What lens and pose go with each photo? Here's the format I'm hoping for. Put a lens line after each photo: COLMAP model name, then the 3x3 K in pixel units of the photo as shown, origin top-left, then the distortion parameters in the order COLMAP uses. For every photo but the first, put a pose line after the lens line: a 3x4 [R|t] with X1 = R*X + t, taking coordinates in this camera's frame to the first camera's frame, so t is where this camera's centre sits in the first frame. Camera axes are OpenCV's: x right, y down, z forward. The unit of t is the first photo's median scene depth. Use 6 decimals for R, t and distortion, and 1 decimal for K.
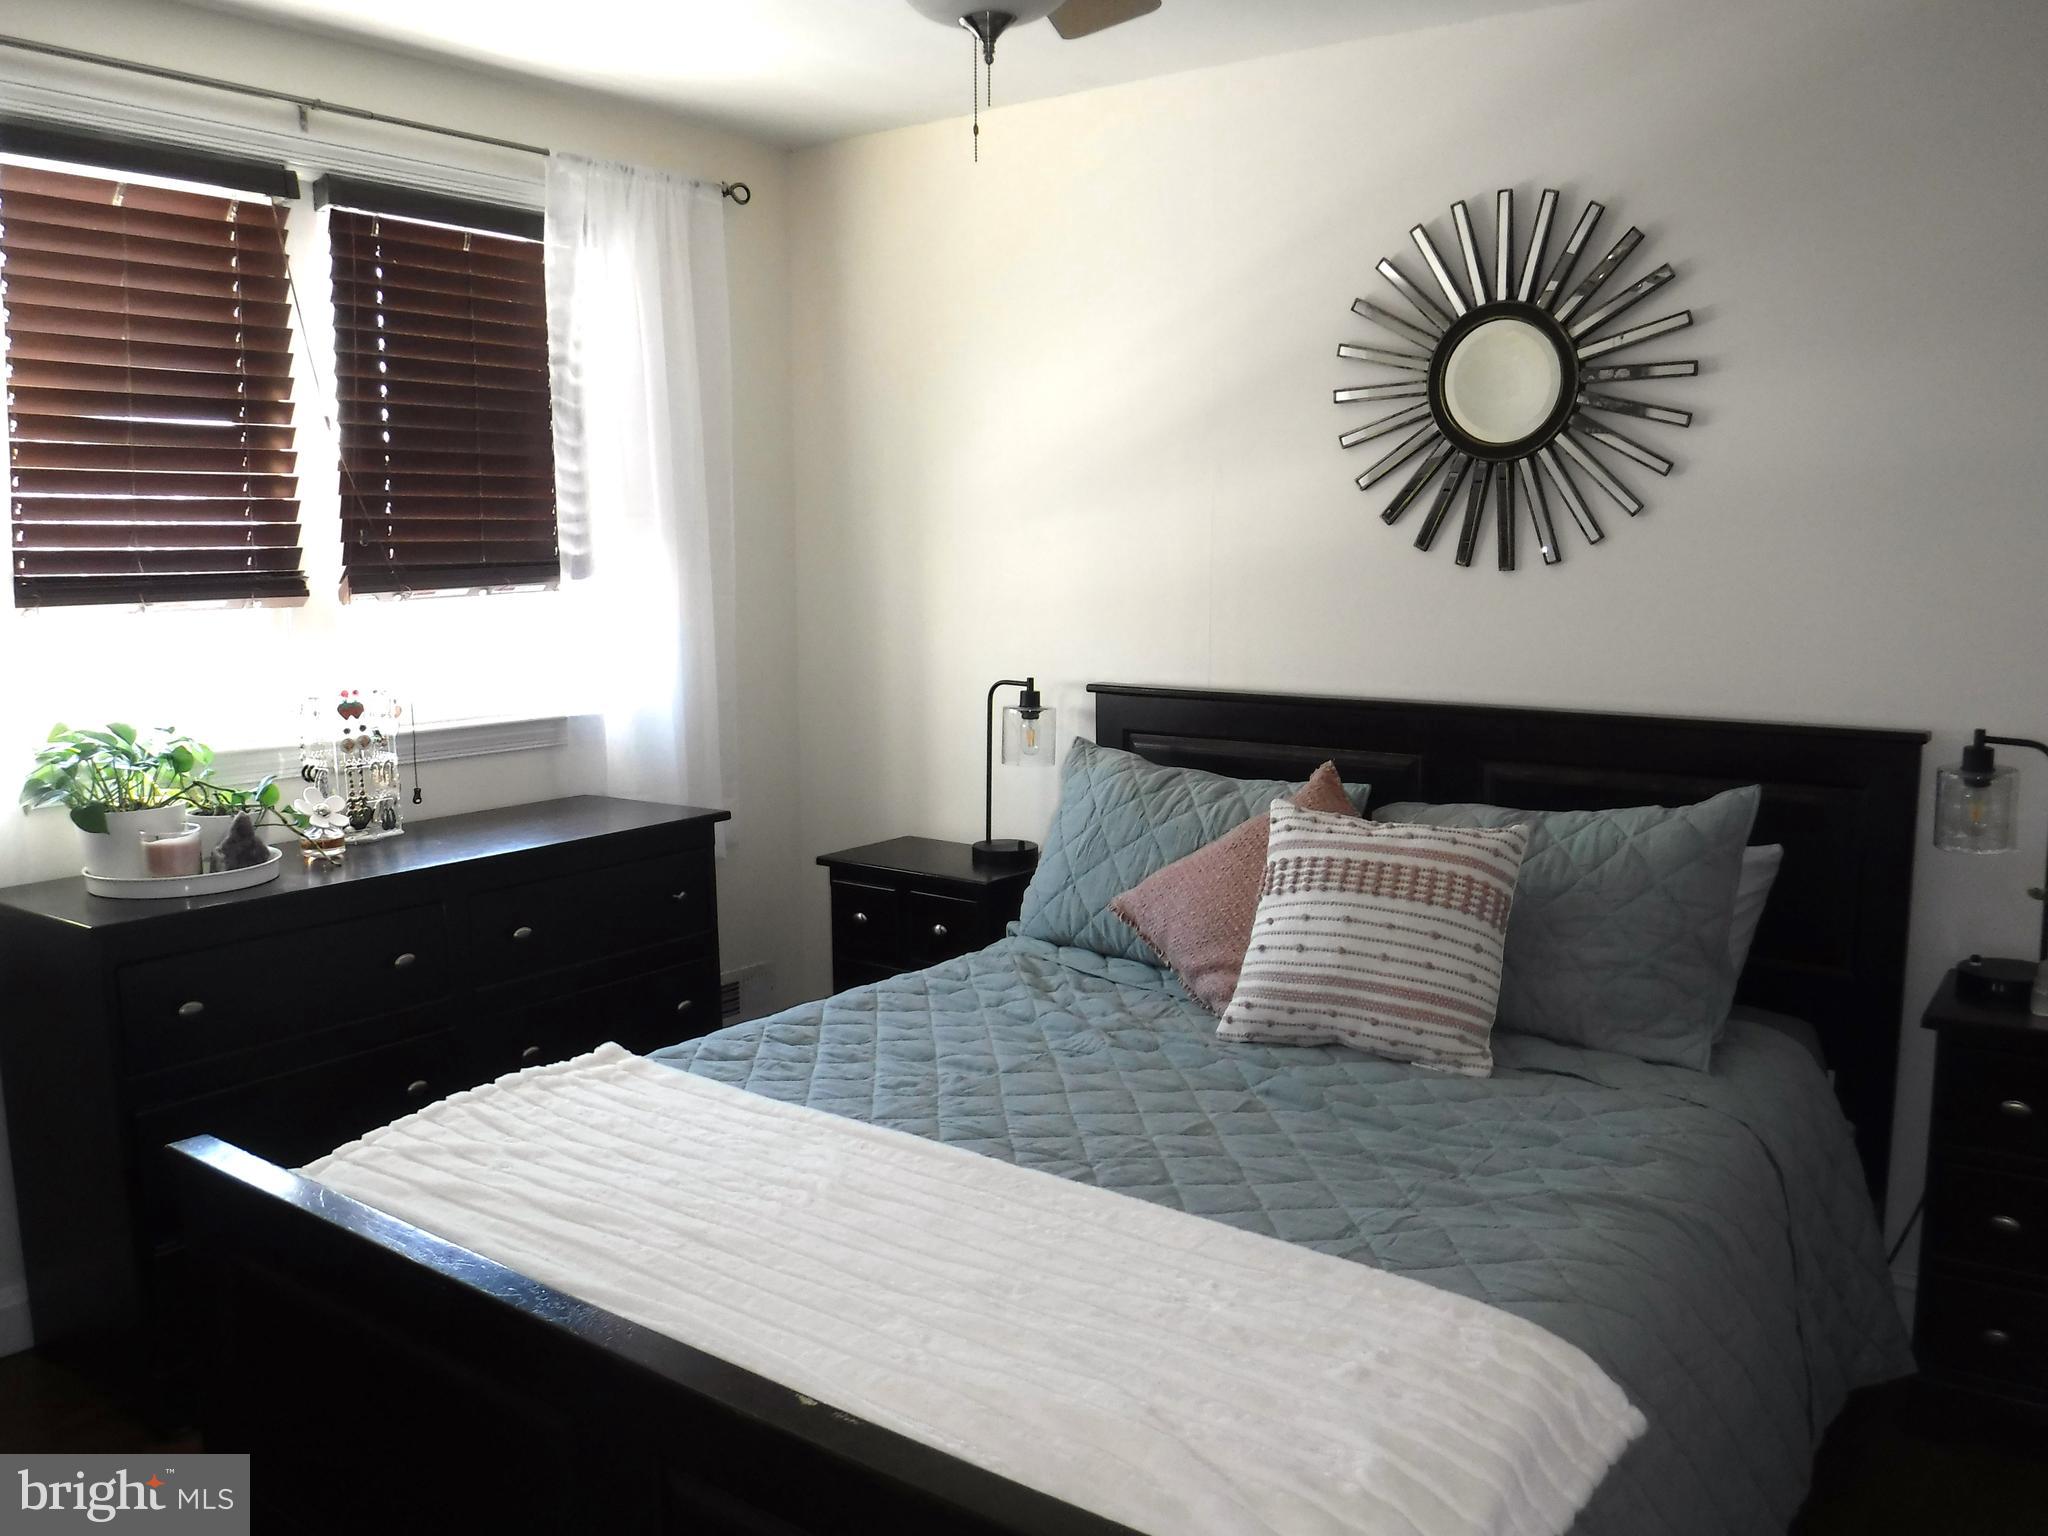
lens RADIAL K [[1660.3, 0, 1028.2], [0, 1660.3, 772.0], [0, 0, 1]] dist [-0.098881, 0.041074]
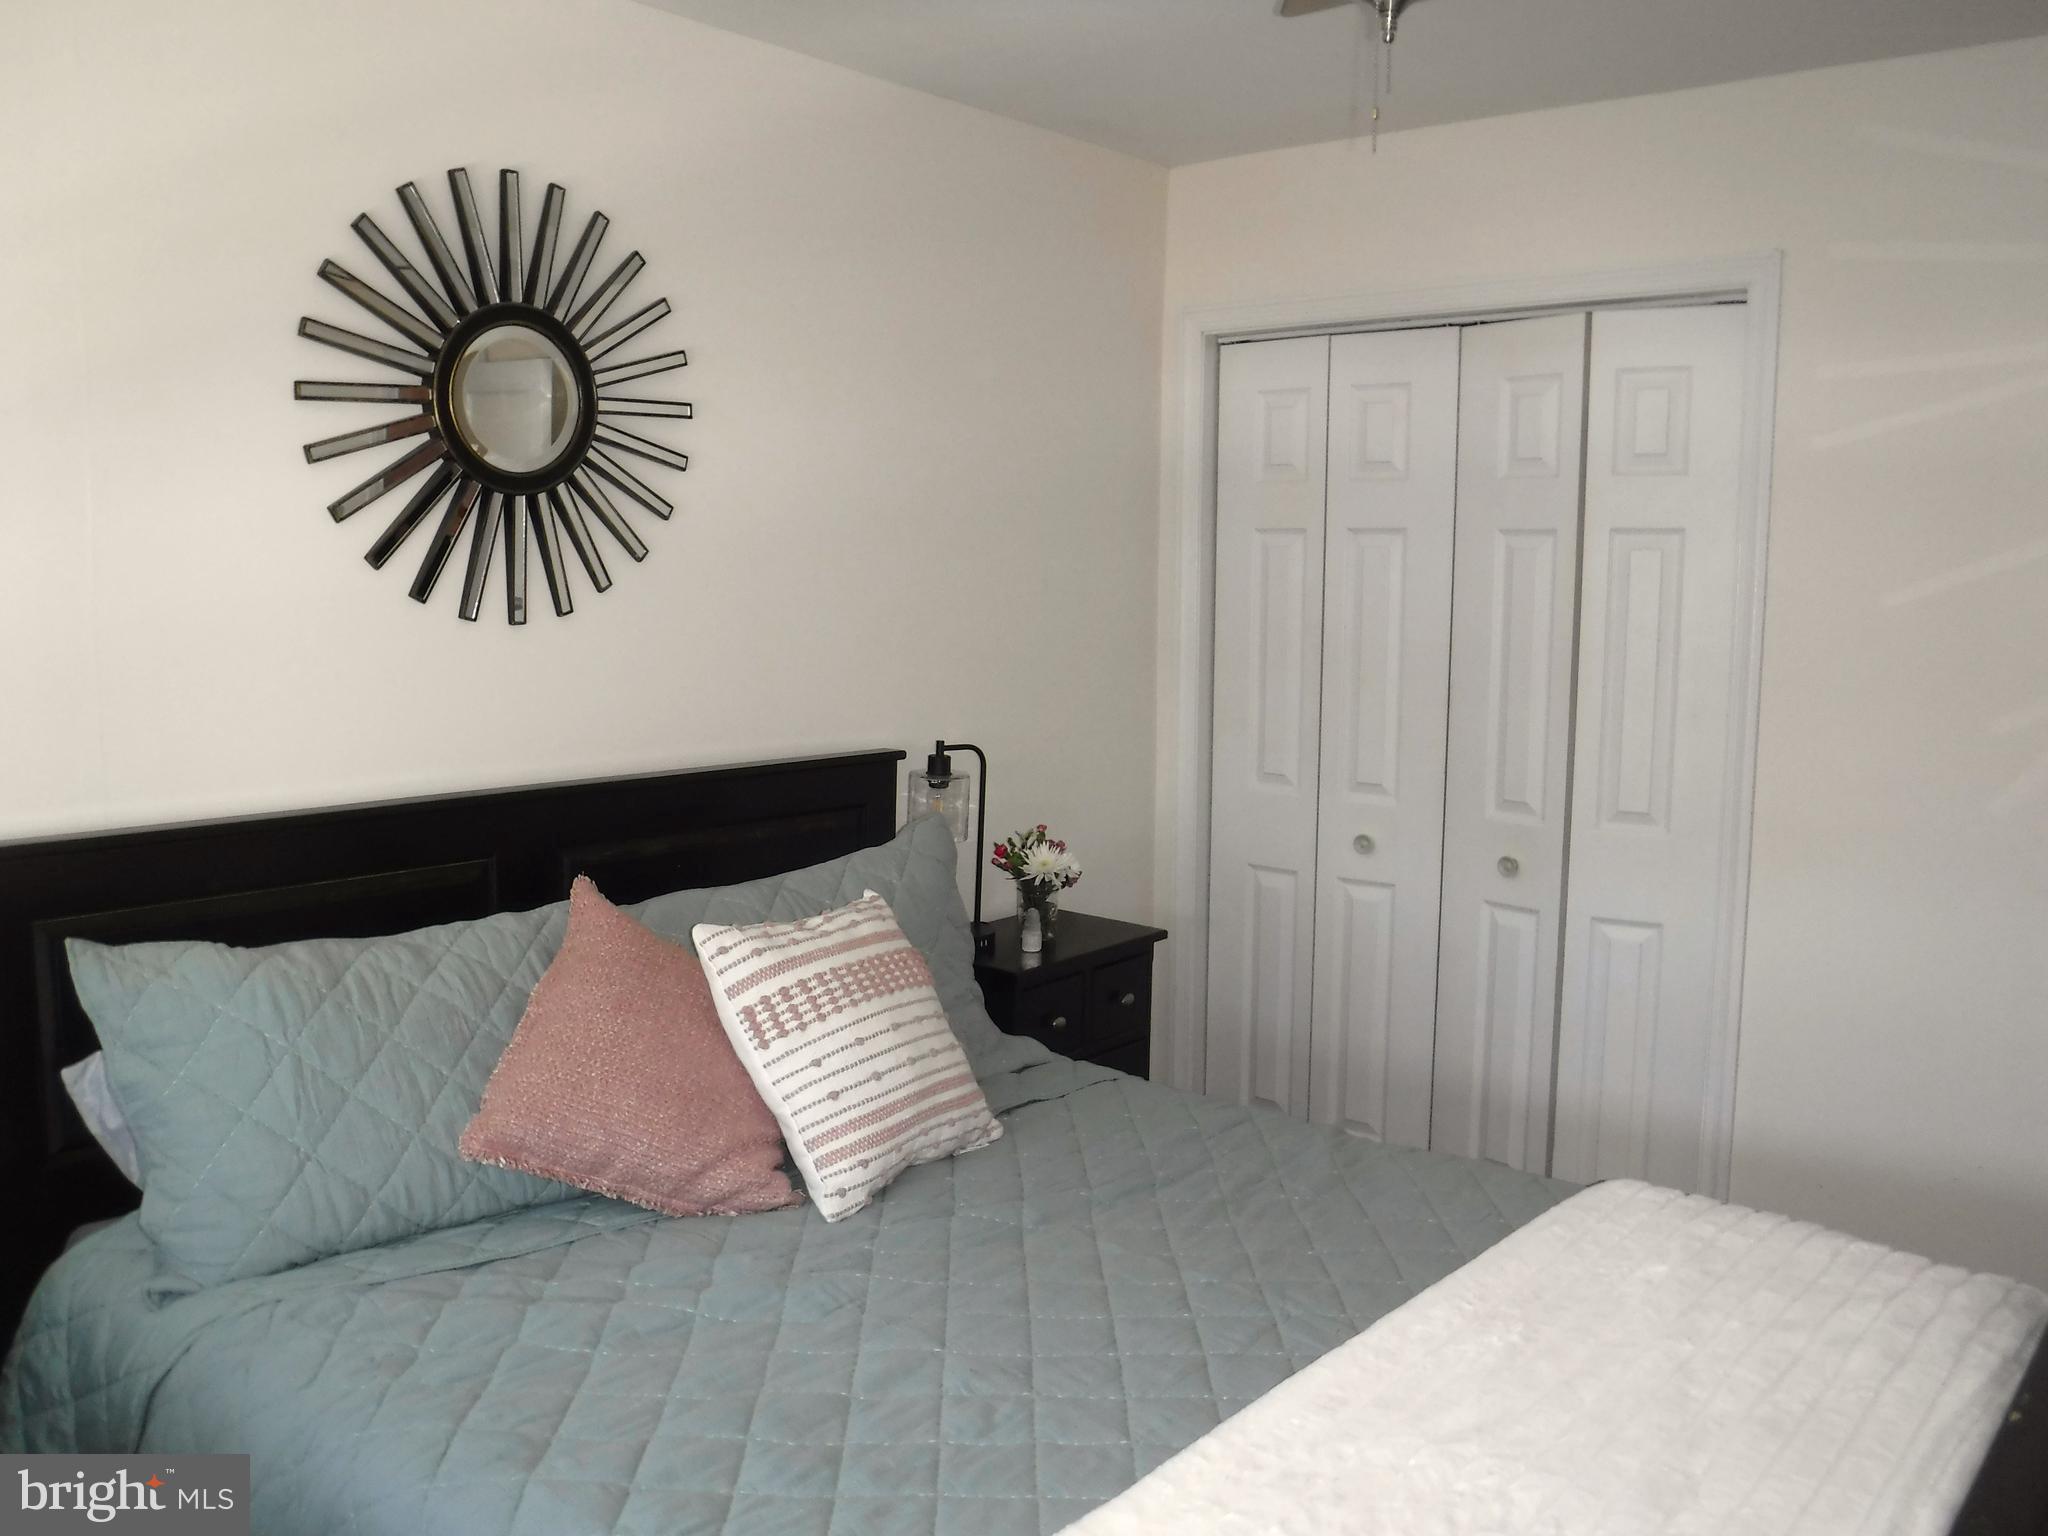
lens RADIAL K [[1660.3, 0, 1018.6], [0, 1660.3, 785.2], [0, 0, 1]] dist [-0.098881, 0.041074]
pose [[0.086012, -0.122117, 0.988782, -0.635712], [0.125632, 0.985867, 0.110828, -0.122756], [-0.988341, 0.114690, 0.100138, 0.807009]]
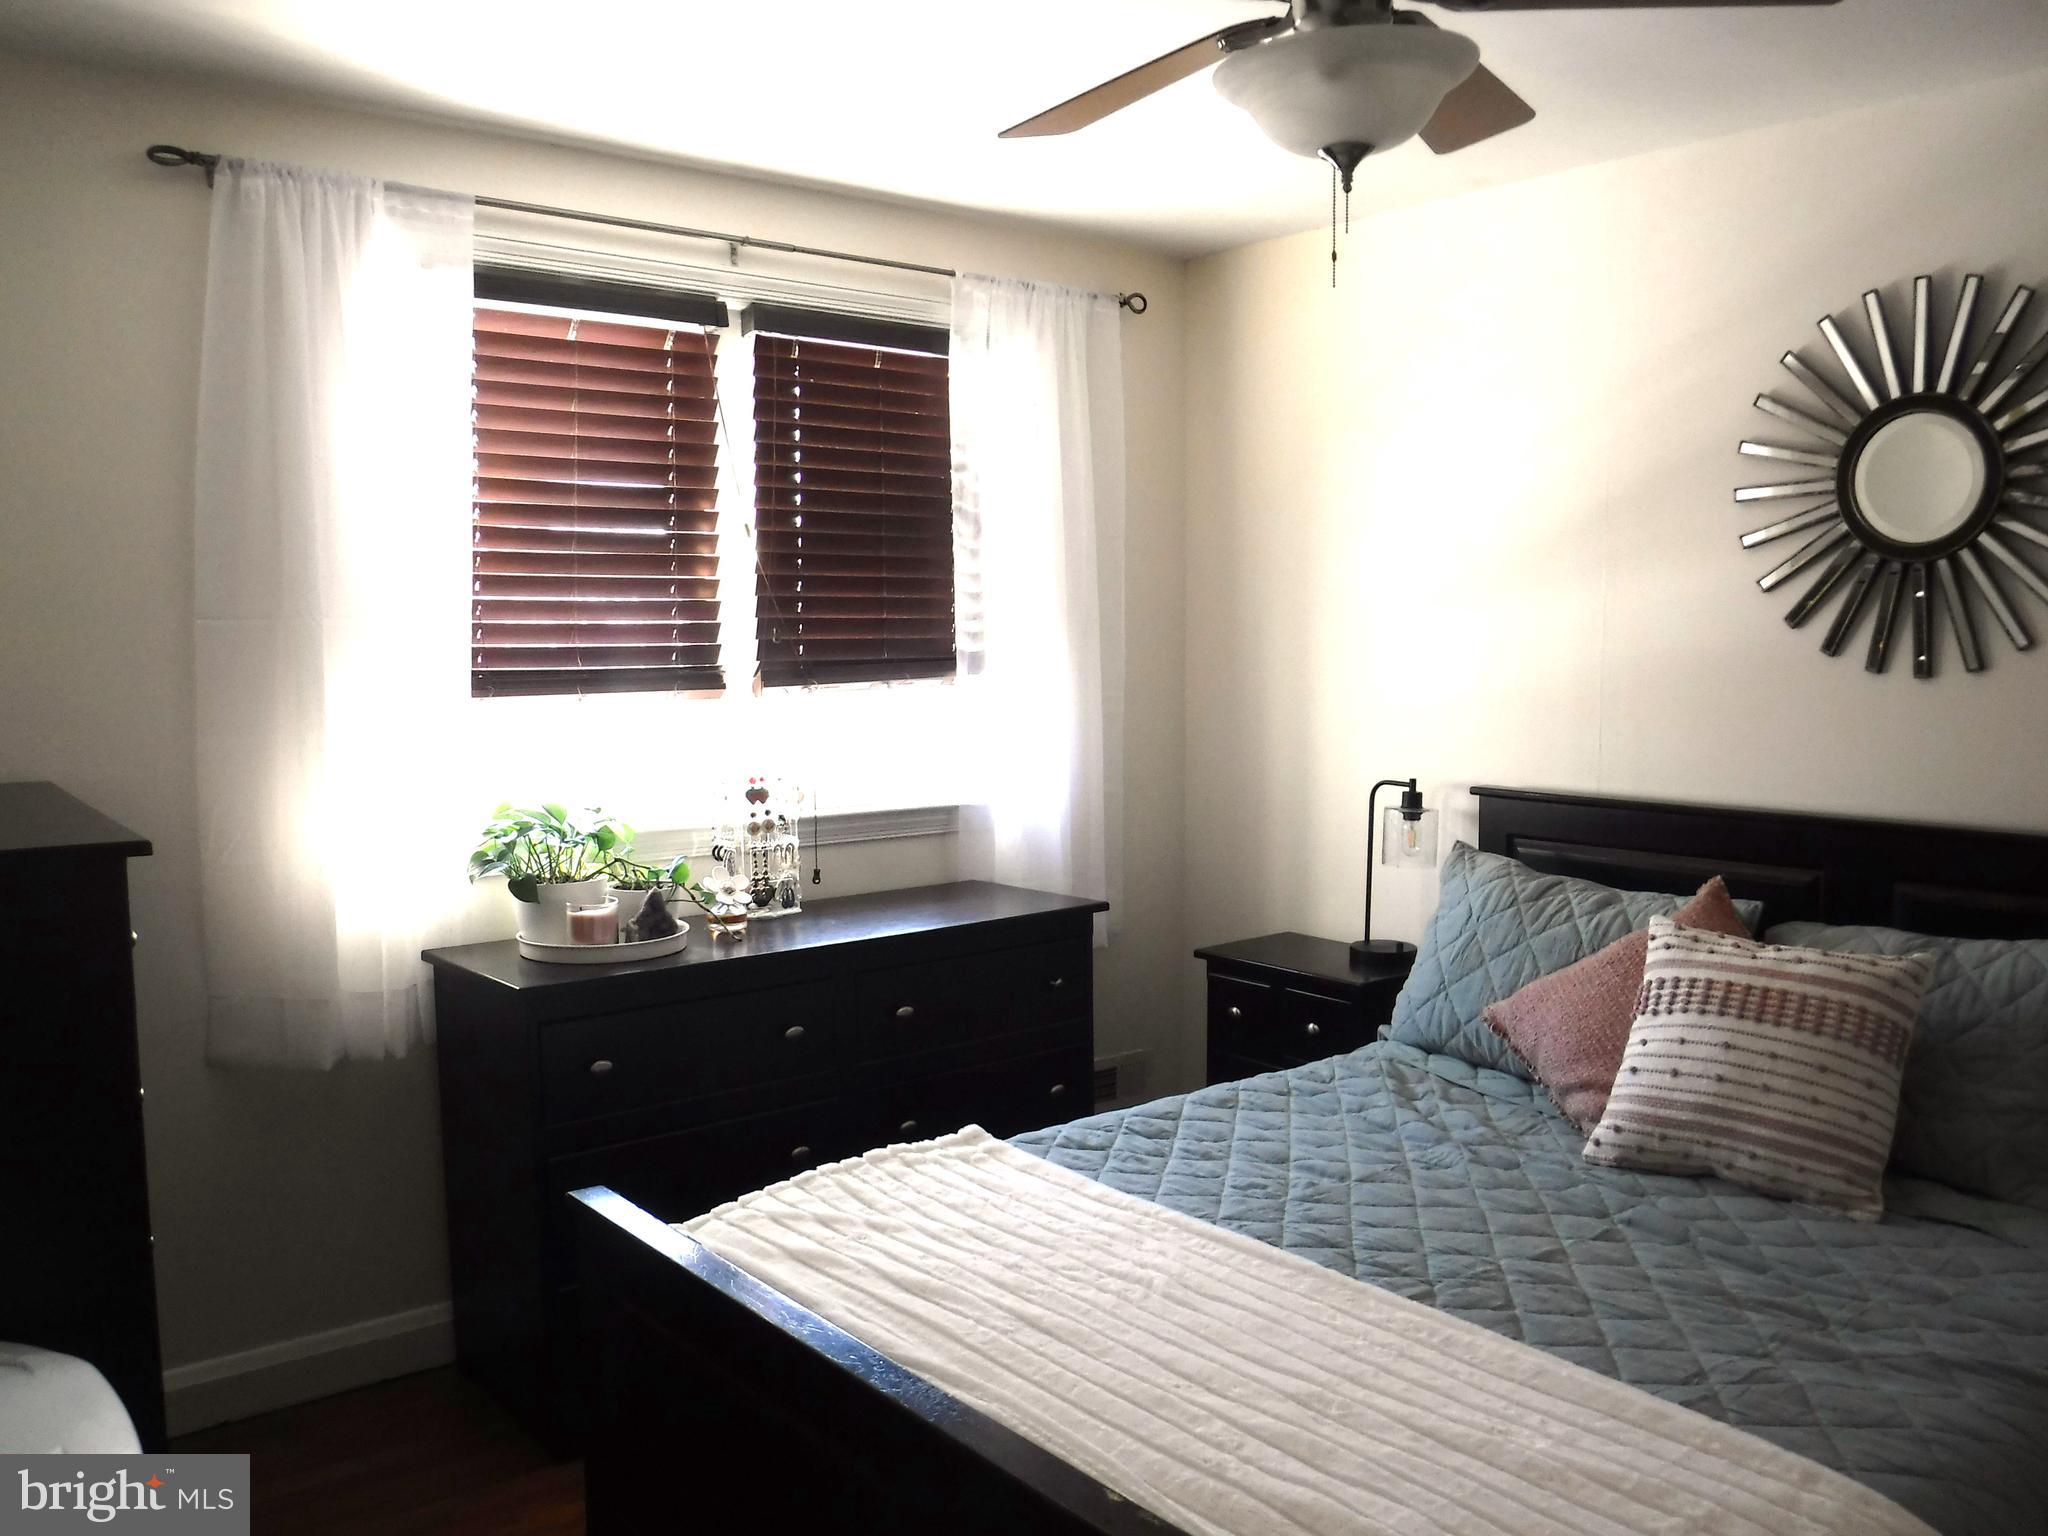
lens RADIAL K [[1660.3, 0, 1031.3], [0, 1660.3, 776.1], [0, 0, 1]] dist [-0.098881, 0.041074]
pose [[0.969710, 0.023481, -0.243127, 0.028208], [-0.034752, 0.998506, -0.042175, -0.012140], [0.241773, 0.049347, 0.969077, -0.016534]]
